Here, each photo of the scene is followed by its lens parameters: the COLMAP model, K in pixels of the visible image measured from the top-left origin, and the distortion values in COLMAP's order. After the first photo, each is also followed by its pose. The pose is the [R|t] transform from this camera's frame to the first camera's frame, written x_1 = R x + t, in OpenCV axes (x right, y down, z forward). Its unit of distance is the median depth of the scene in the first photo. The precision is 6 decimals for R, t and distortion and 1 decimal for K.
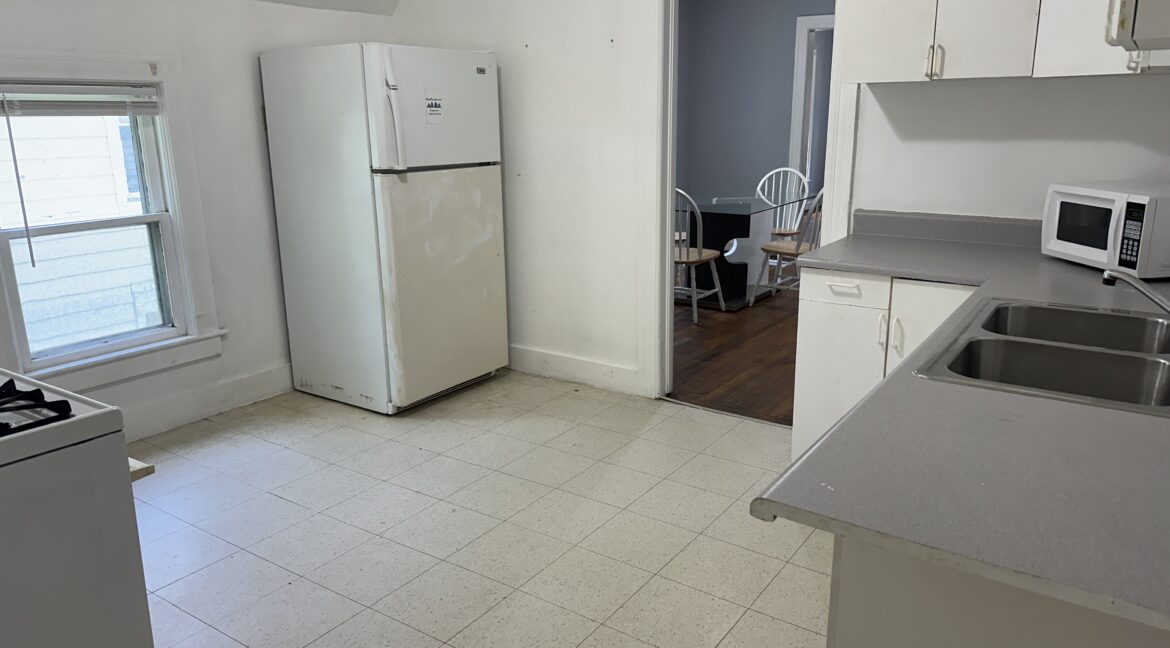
lens RADIAL K [[819.6, 0, 584.8], [0, 819.6, 304.6], [0, 0, 1]] dist [0.039891, -0.003998]
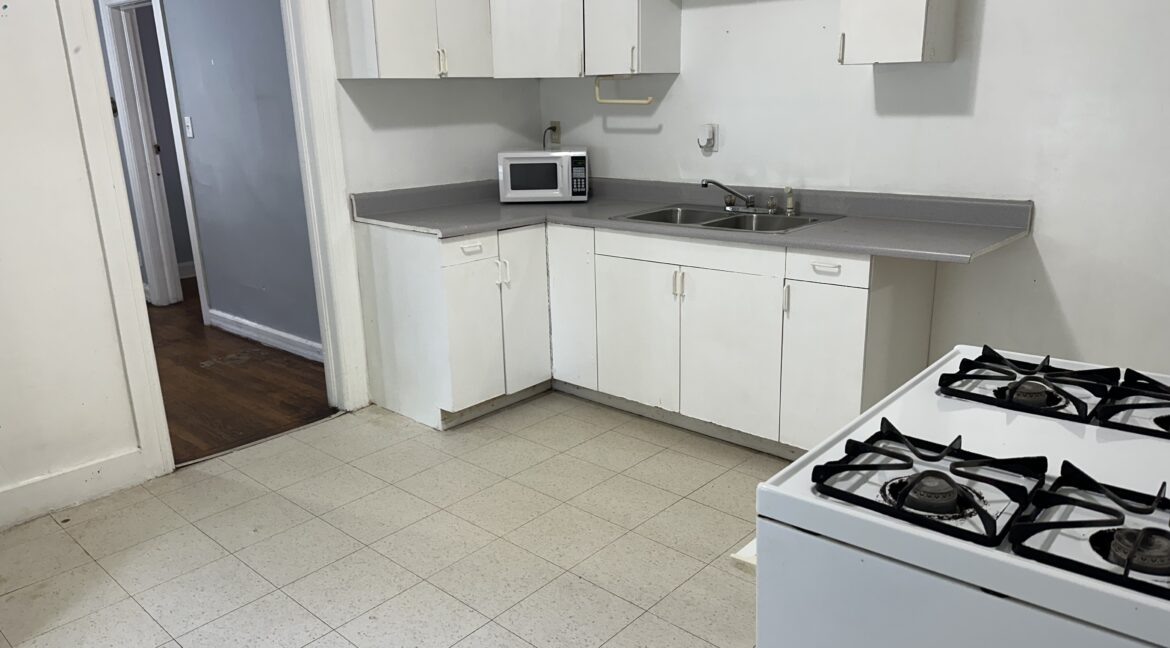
lens RADIAL K [[805.5, 0, 585.0], [0, 805.5, 324.0], [0, 0, 1]] dist [0.036136, -0.001604]
pose [[0.130965, -0.262488, 0.956006, -0.833978], [0.248196, 0.942284, 0.224719, -0.140612], [-0.959816, 0.207847, 0.188555, 0.635910]]
